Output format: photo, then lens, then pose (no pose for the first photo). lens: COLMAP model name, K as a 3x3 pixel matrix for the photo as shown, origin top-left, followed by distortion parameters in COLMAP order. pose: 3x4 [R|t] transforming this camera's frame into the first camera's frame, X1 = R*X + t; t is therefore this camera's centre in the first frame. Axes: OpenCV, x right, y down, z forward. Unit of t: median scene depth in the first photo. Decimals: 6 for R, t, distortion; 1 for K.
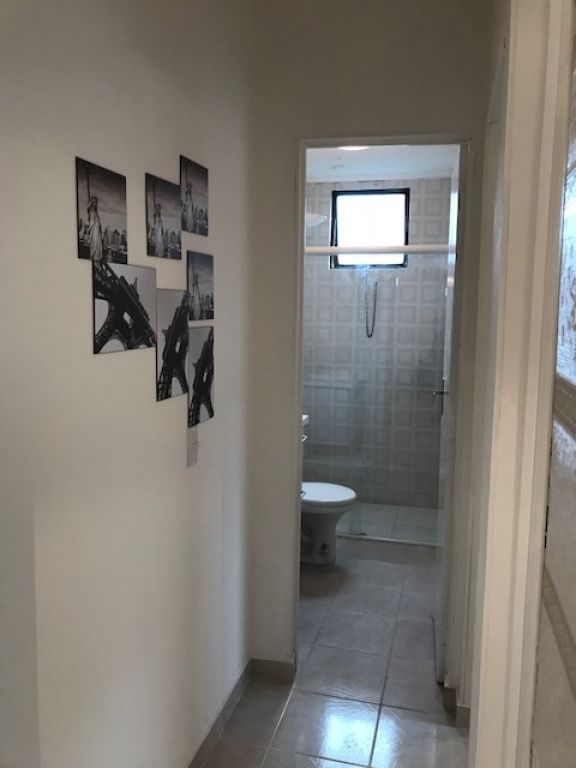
lens RADIAL K [[627.5, 0, 288.2], [0, 627.5, 384.7], [0, 0, 1]] dist [0.008799, -0.023149]
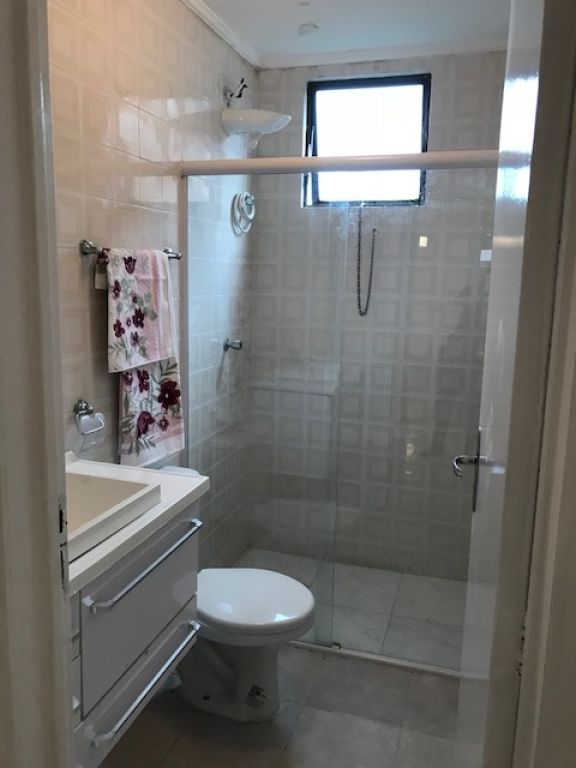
lens RADIAL K [[627.5, 0, 287.7], [0, 627.5, 381.2], [0, 0, 1]] dist [0.008799, -0.023149]
pose [[0.998718, 0.018413, -0.047142, 0.086418], [-0.016347, 0.998905, 0.043840, -0.036412], [0.047898, -0.043014, 0.997926, 0.361458]]
